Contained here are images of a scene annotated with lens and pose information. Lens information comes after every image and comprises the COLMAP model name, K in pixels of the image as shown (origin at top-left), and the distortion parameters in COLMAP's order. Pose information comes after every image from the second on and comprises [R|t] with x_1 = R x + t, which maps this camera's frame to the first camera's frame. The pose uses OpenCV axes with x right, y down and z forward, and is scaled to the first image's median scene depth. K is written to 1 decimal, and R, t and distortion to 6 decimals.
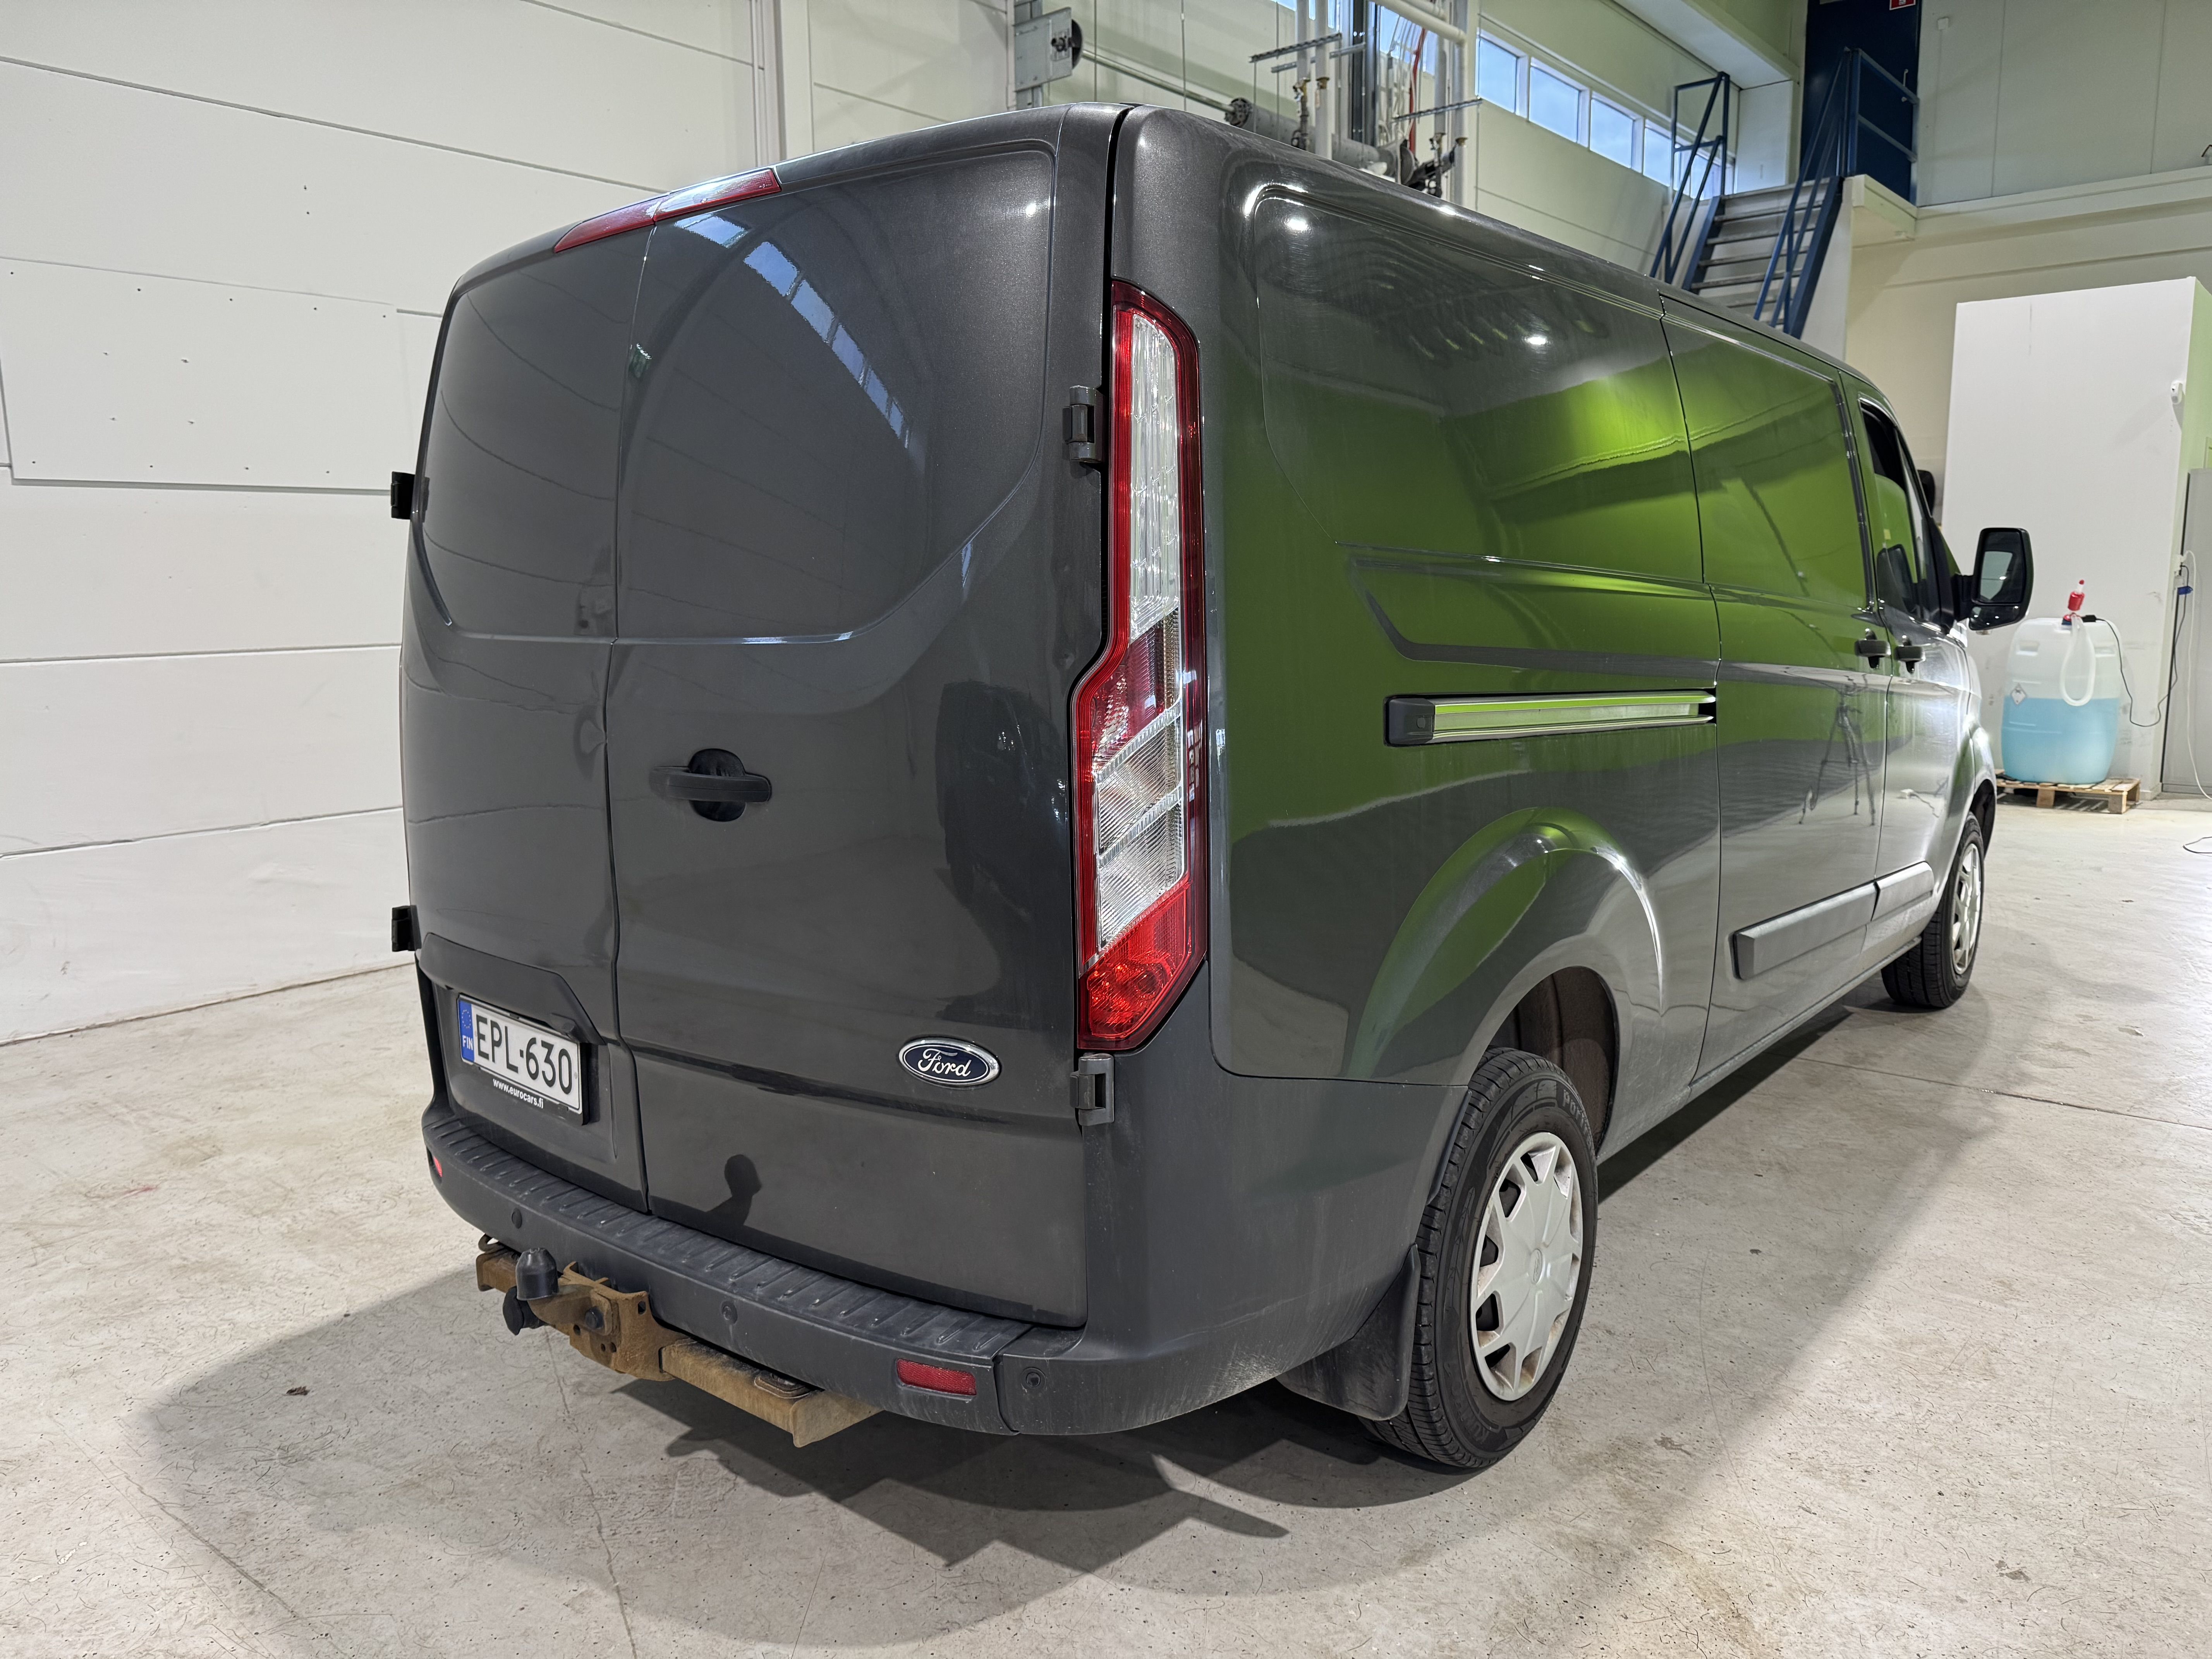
lens RADIAL K [[1551.6, 0, 1102.8], [0, 1551.6, 833.5], [0, 0, 1]] dist [0.007198, 0.001155]
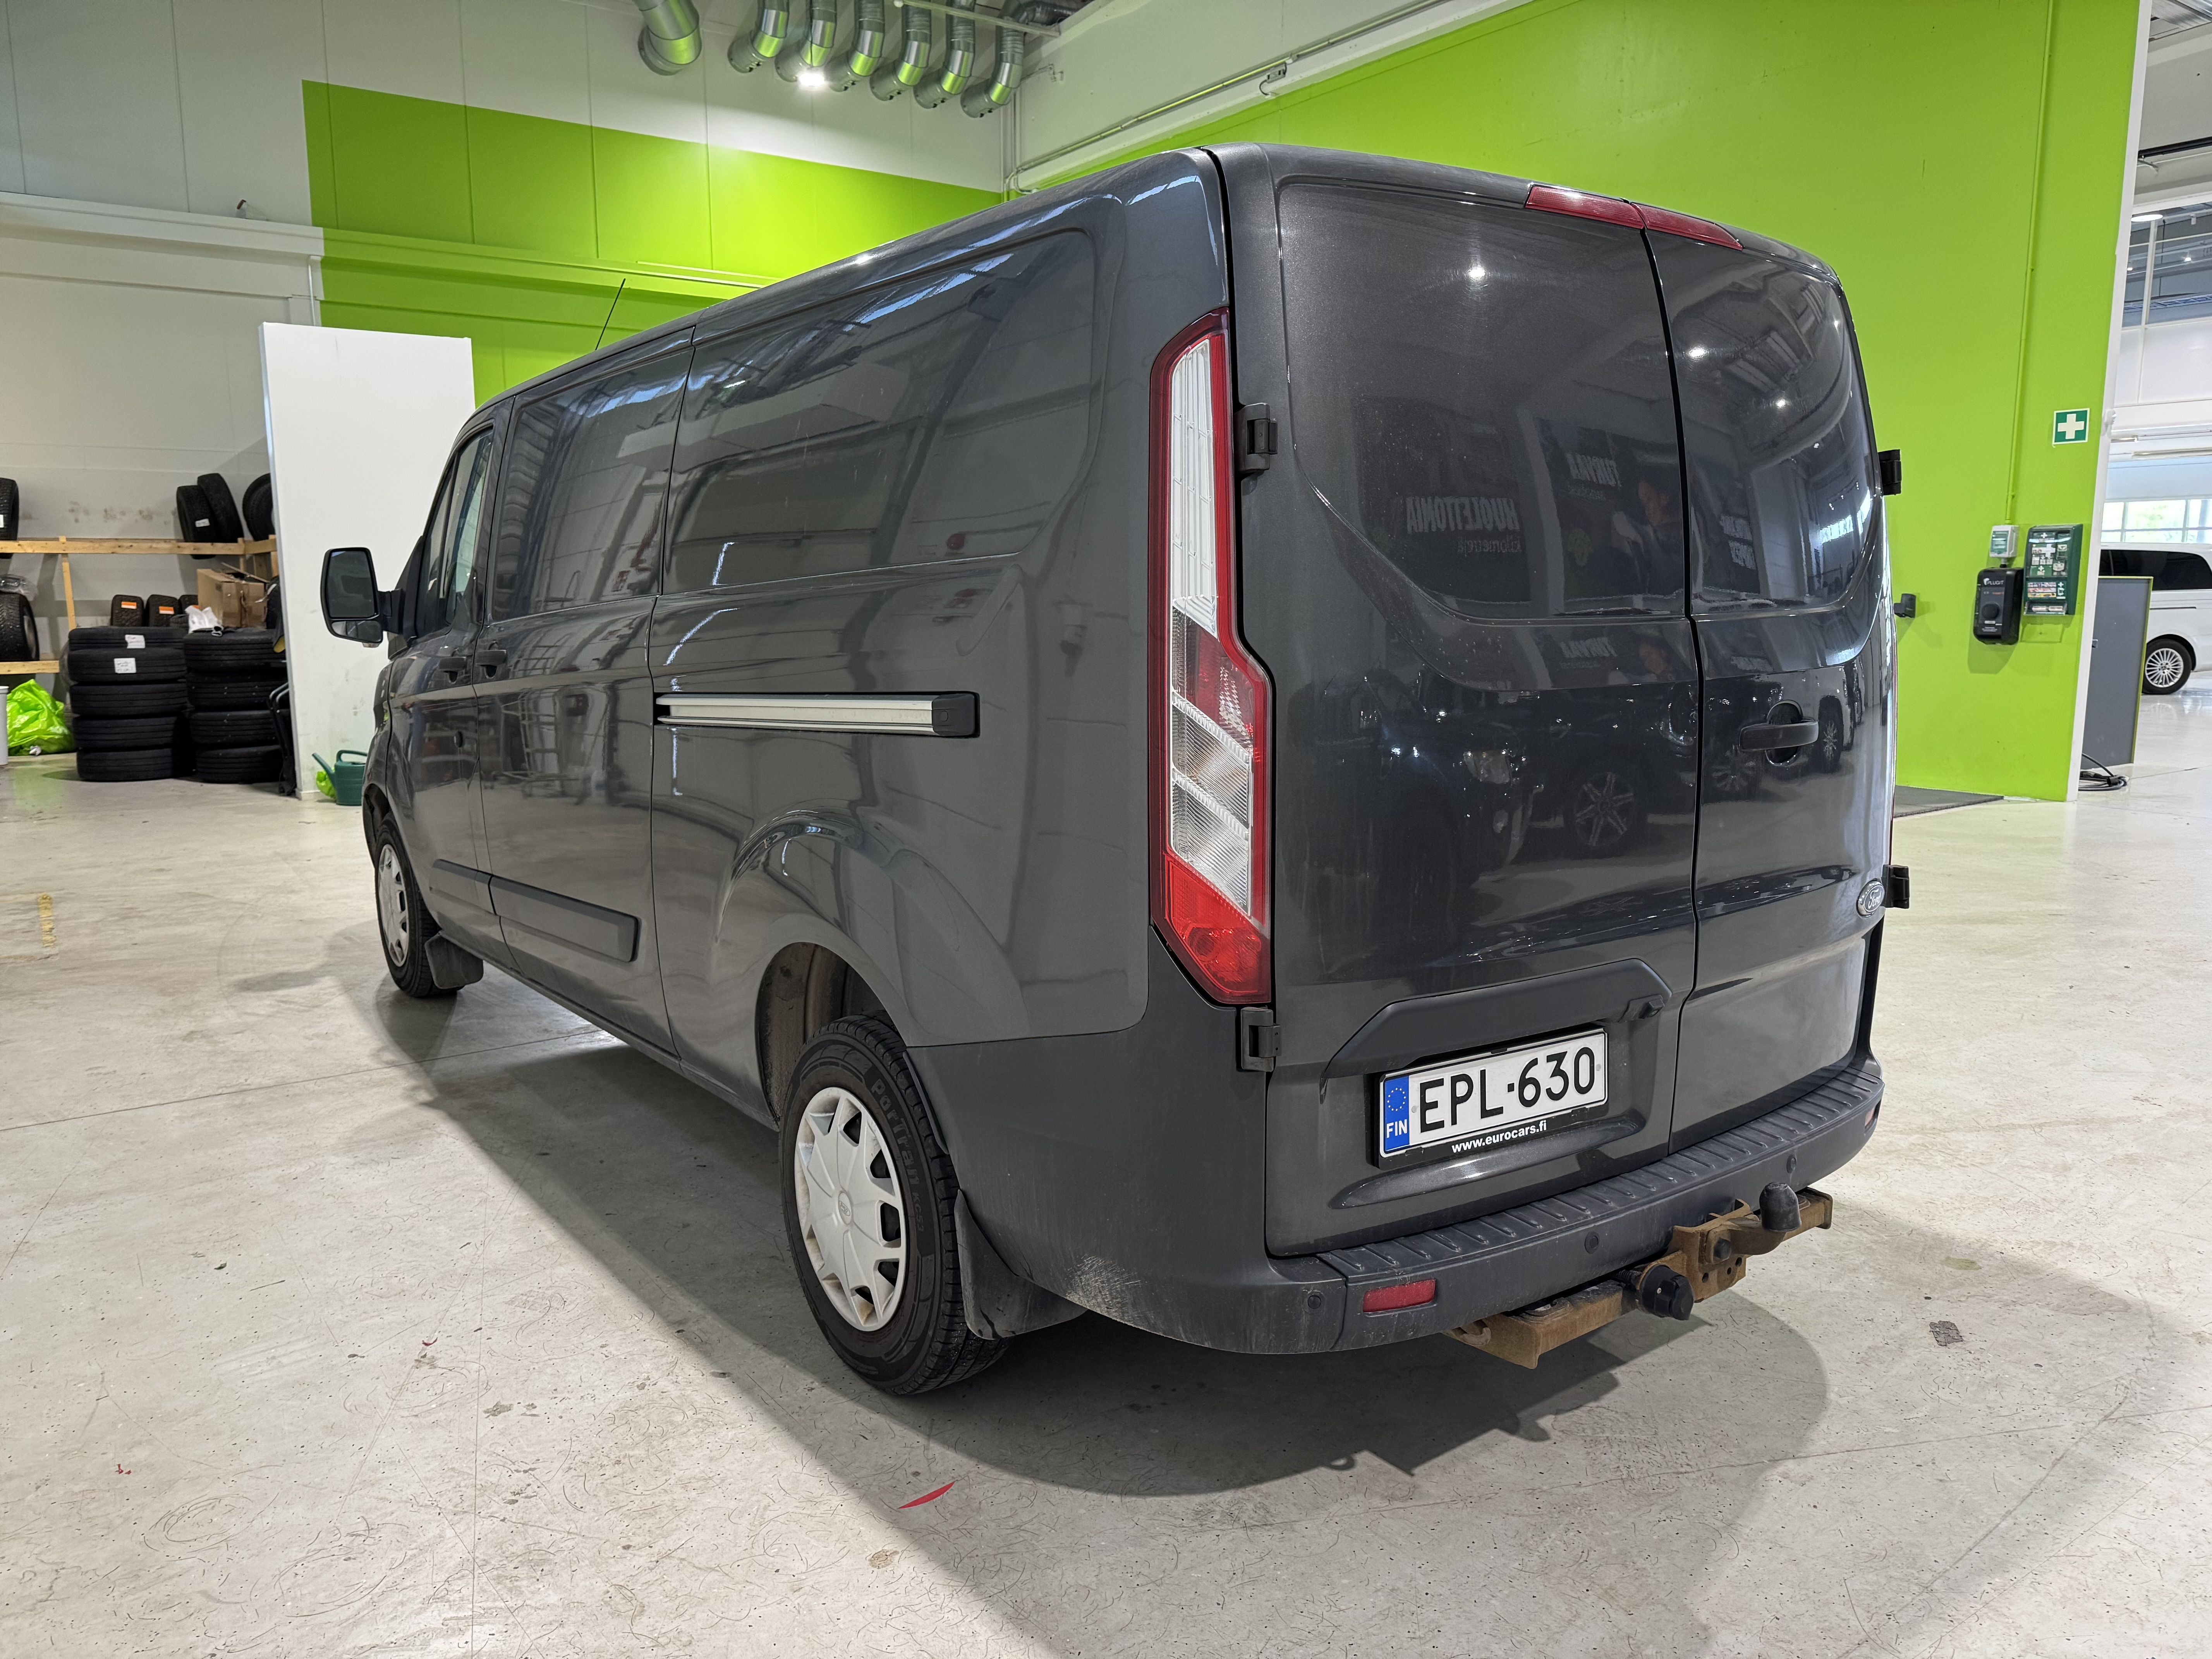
lens RADIAL K [[1551.6, 0, 1104.9], [0, 1551.6, 826.9], [0, 0, 1]] dist [0.007198, 0.001155]
pose [[0.238879, -0.120826, 0.963503, -0.668529], [0.137973, 0.986385, 0.089488, -0.061708], [-0.961197, 0.111561, 0.252297, 0.518250]]
